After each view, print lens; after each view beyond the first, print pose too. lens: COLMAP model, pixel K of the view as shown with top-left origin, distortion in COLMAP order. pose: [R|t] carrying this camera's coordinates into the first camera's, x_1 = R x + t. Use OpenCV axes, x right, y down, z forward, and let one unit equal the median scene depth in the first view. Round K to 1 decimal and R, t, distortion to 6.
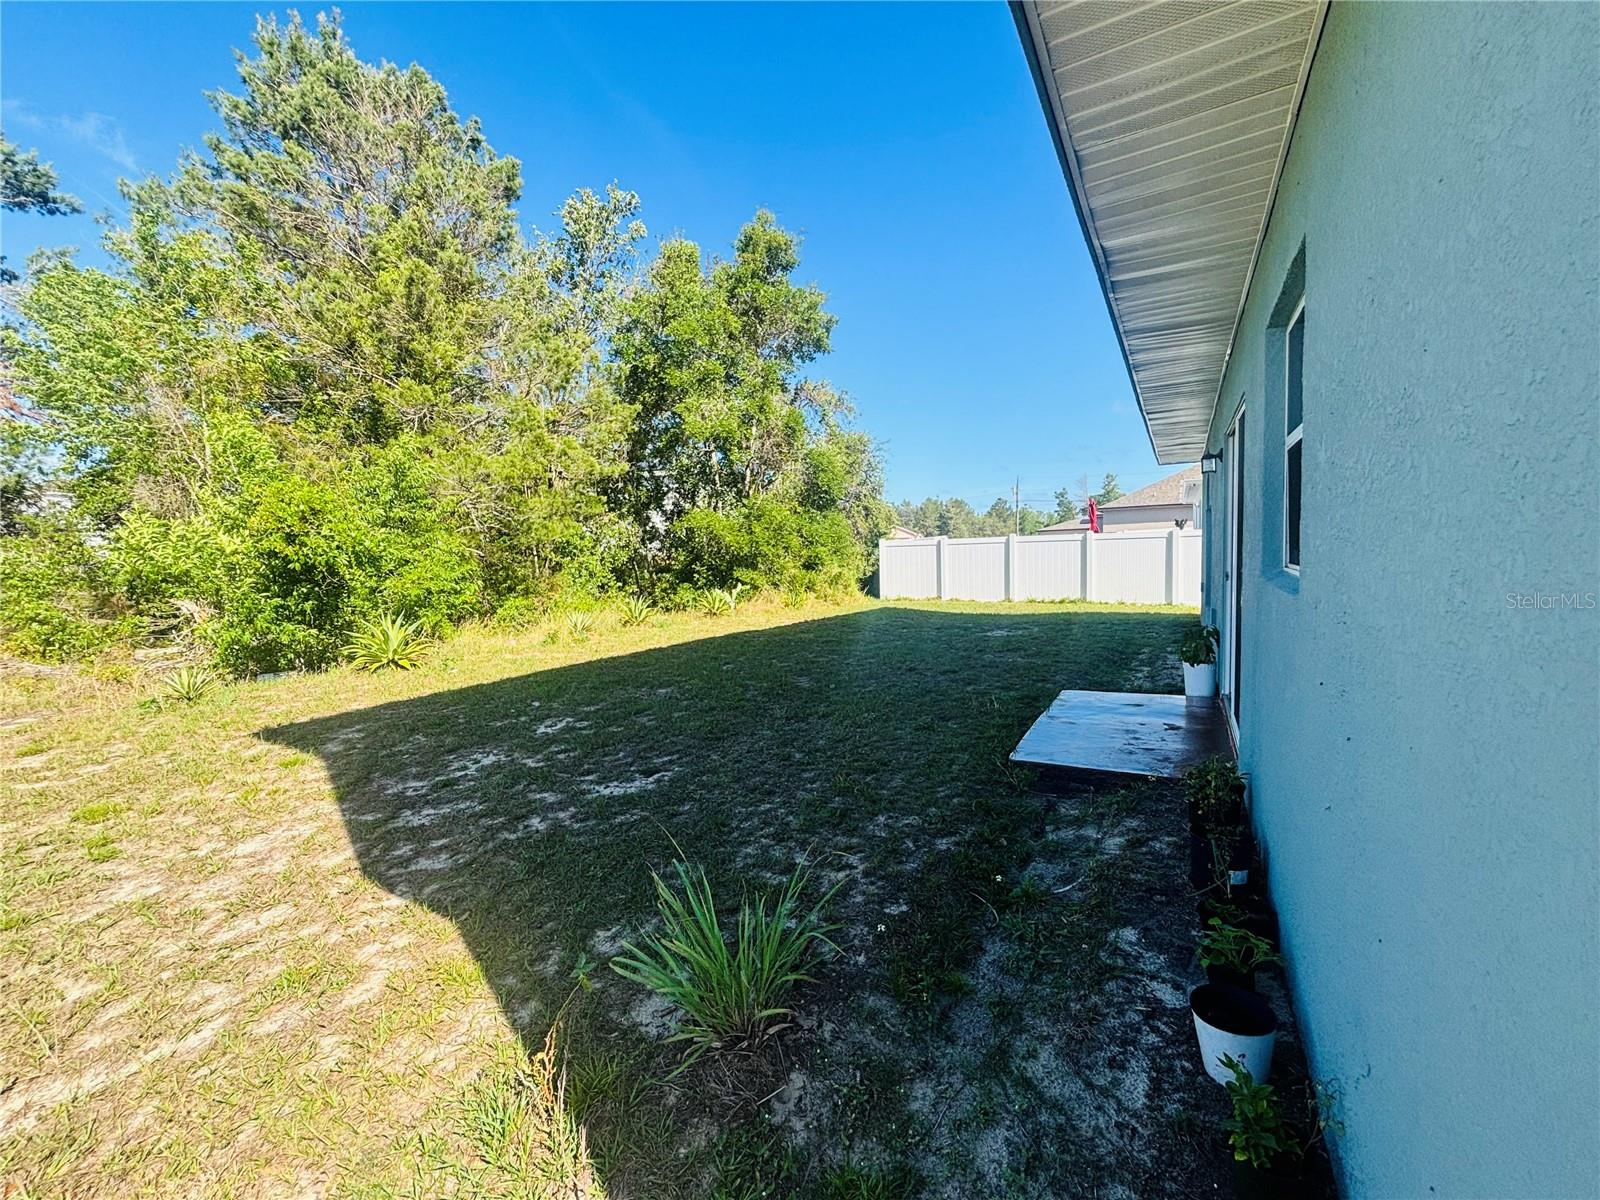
lens RADIAL K [[643.5, 0, 797.1], [0, 643.5, 599.7], [0, 0, 1]] dist [-0.002317, 0.000892]
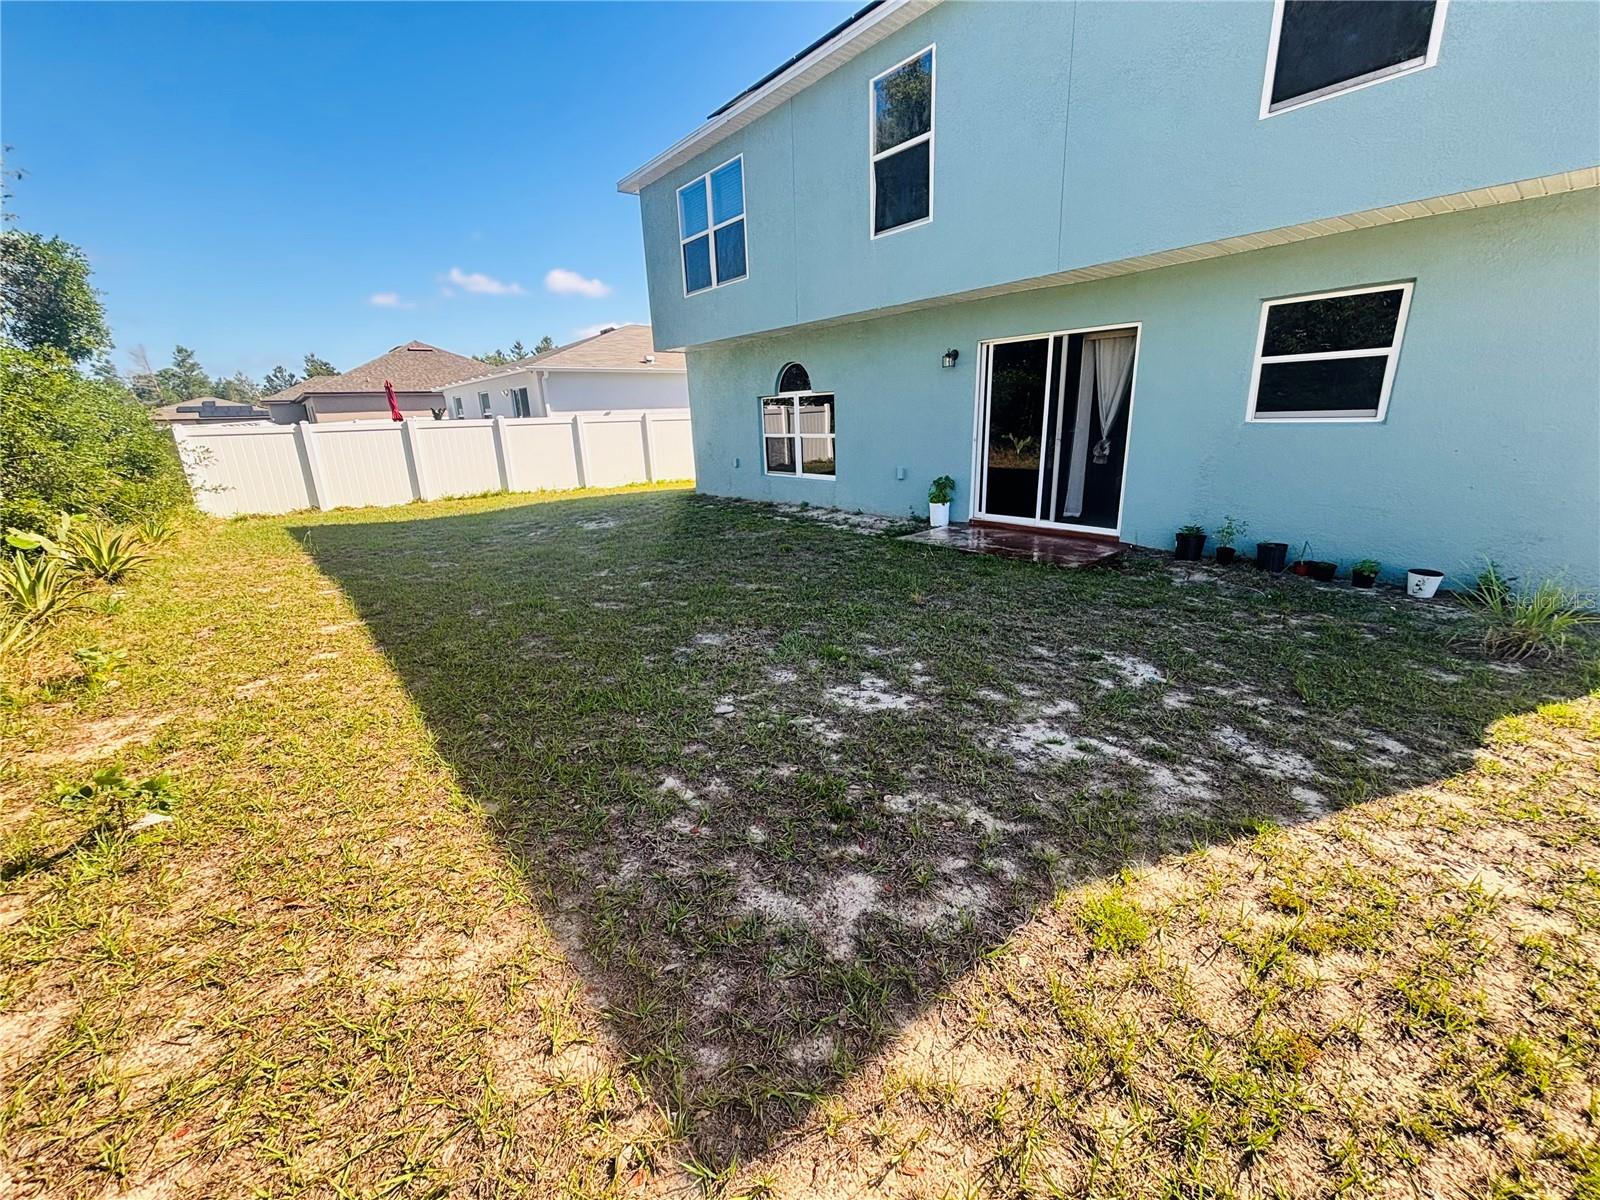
lens RADIAL K [[643.5, 0, 805.1], [0, 643.5, 605.8], [0, 0, 1]] dist [-0.002317, 0.000892]
pose [[0.349241, -0.248582, 0.903459, -1.145002], [0.093936, 0.968600, 0.230194, -0.051662], [-0.932313, 0.004474, 0.361626, 1.009322]]
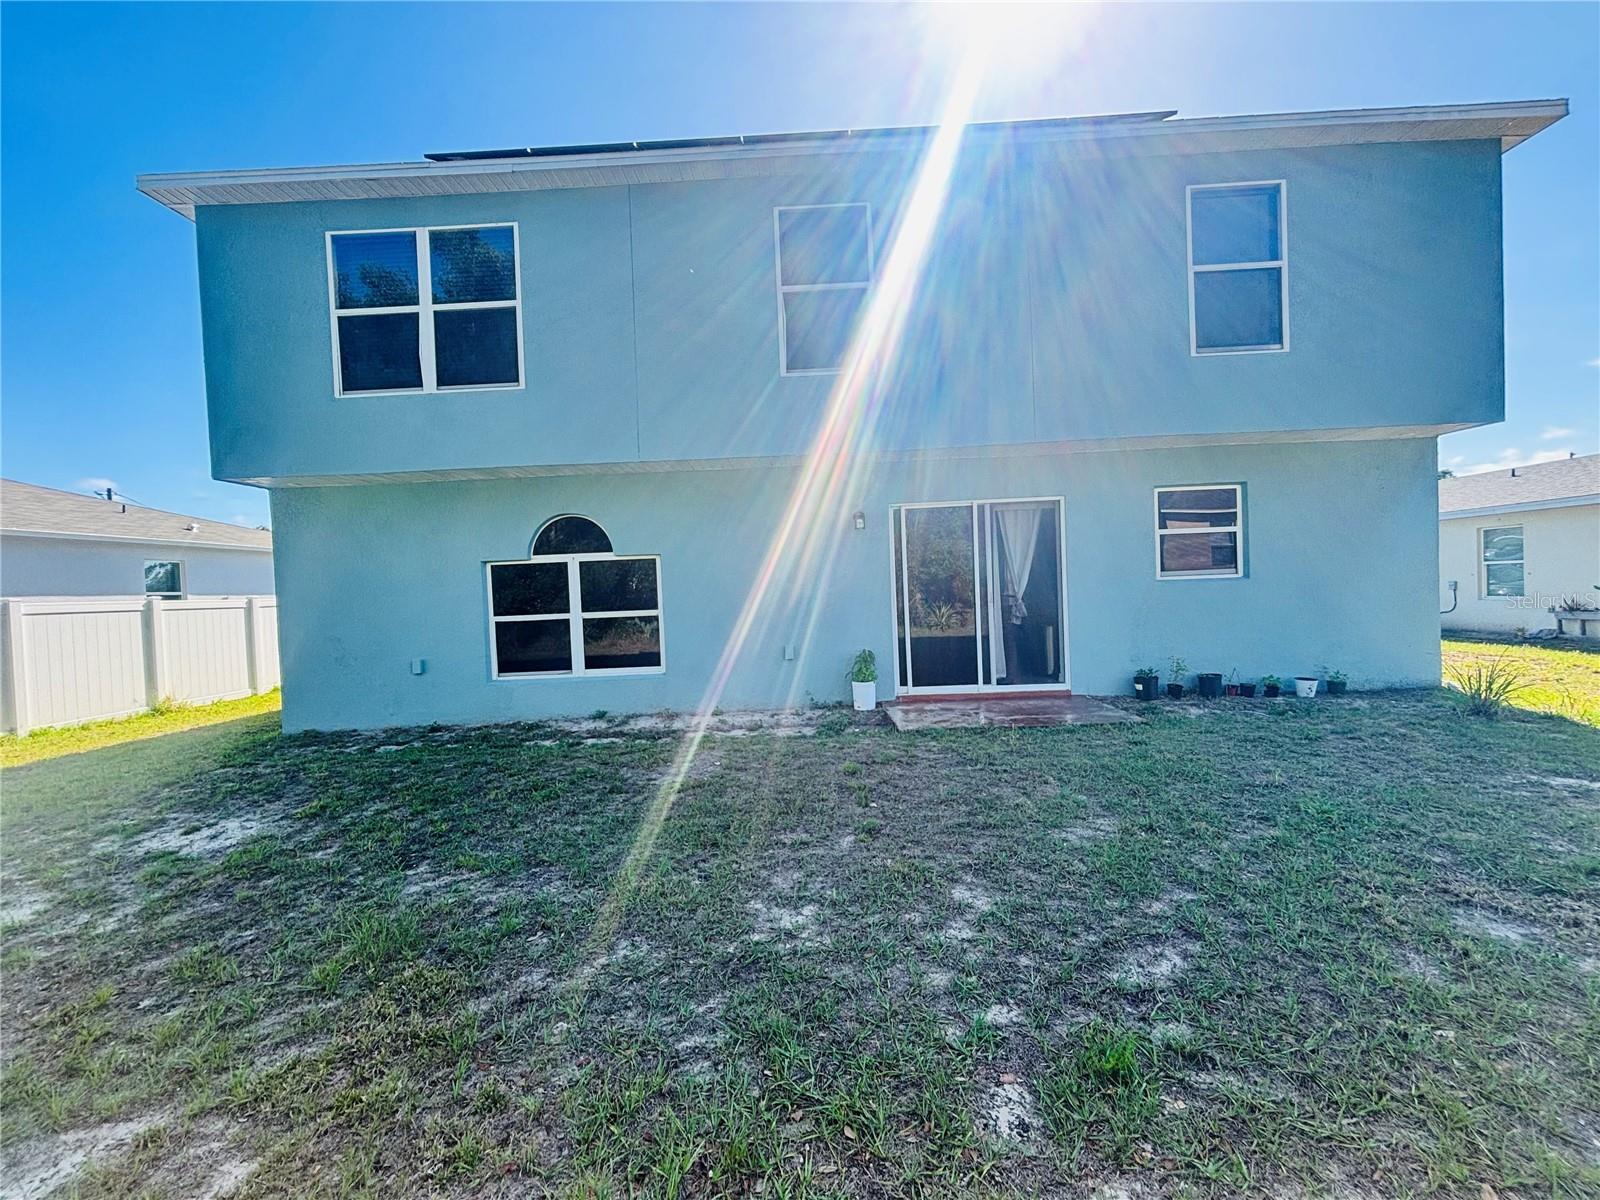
lens RADIAL K [[643.5, 0, 800.1], [0, 643.5, 606.0], [0, 0, 1]] dist [-0.002317, 0.000892]
pose [[-0.480211, 0.023608, 0.876835, -0.517046], [0.124410, 0.991365, 0.041443, -0.141335], [-0.868286, 0.128988, -0.479001, 2.199926]]
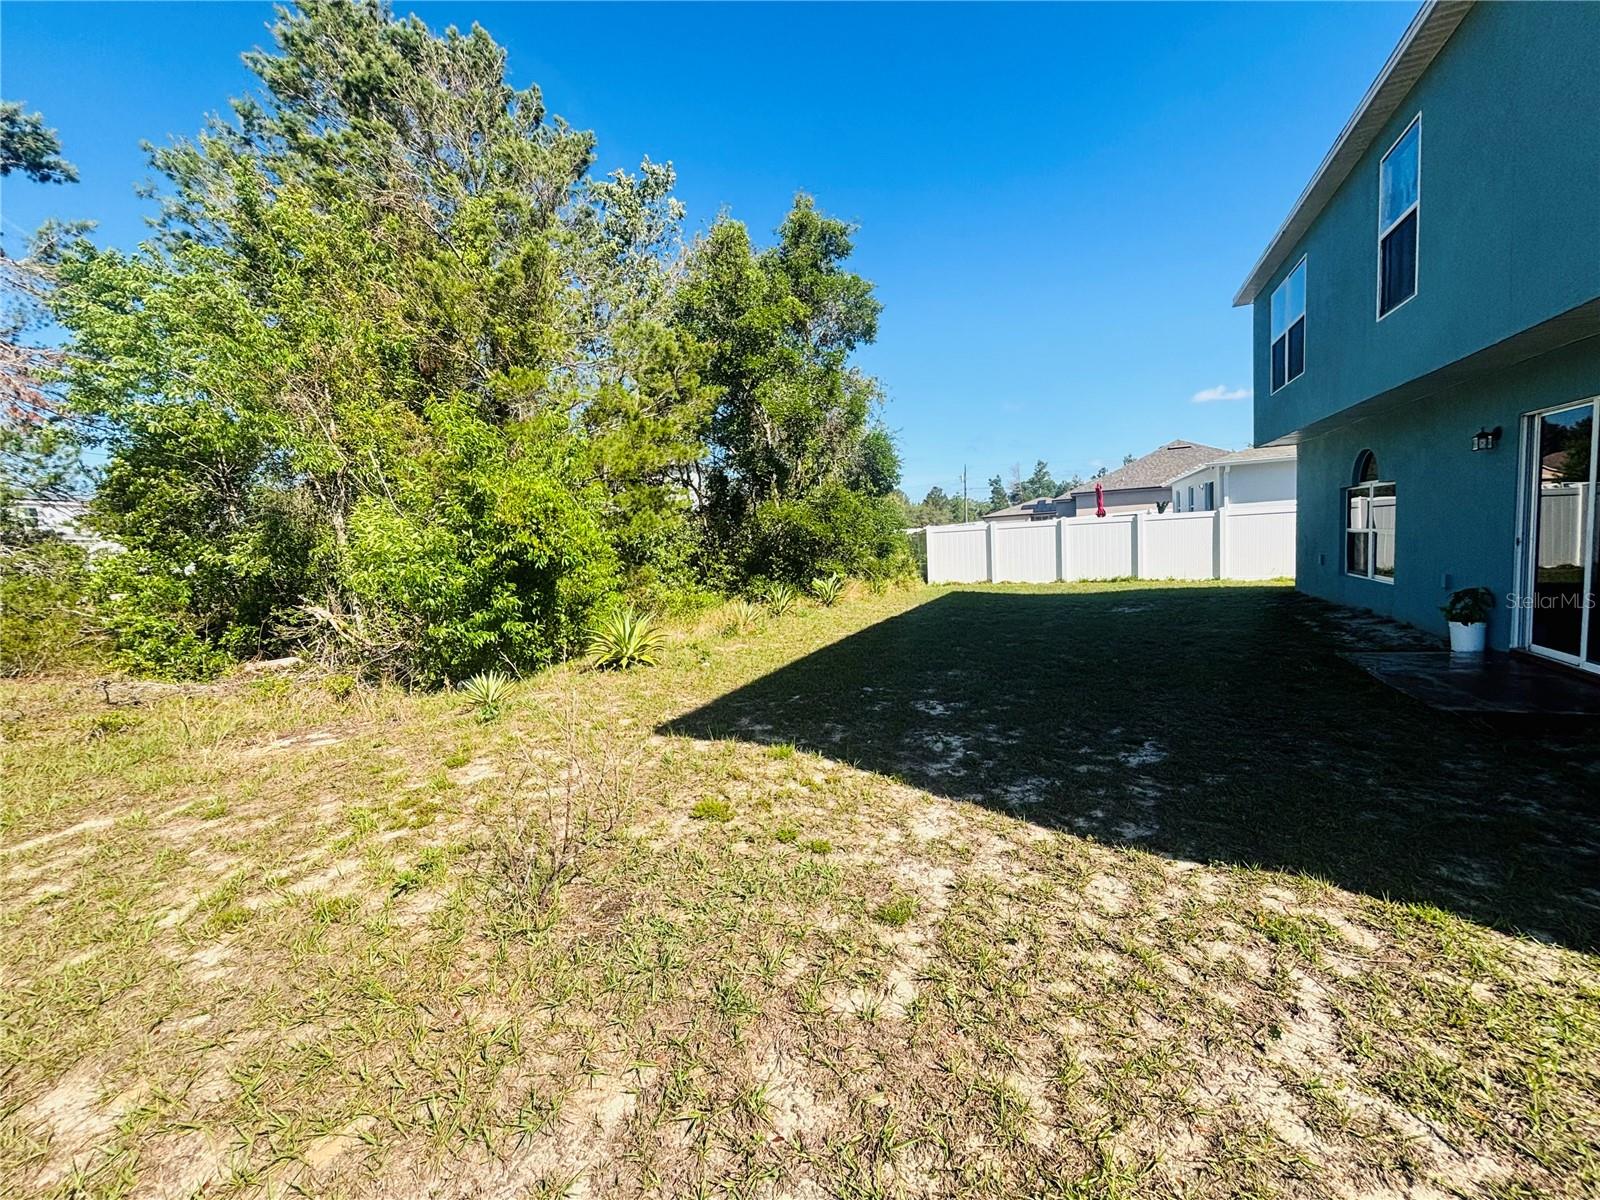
lens RADIAL K [[643.5, 0, 796.6], [0, 643.5, 604.6], [0, 0, 1]] dist [-0.002317, 0.000892]
pose [[0.994579, -0.038444, 0.096616, -0.828787], [0.036531, 0.999101, 0.021493, 0.005577], [-0.097356, -0.017847, 0.995090, 0.026703]]
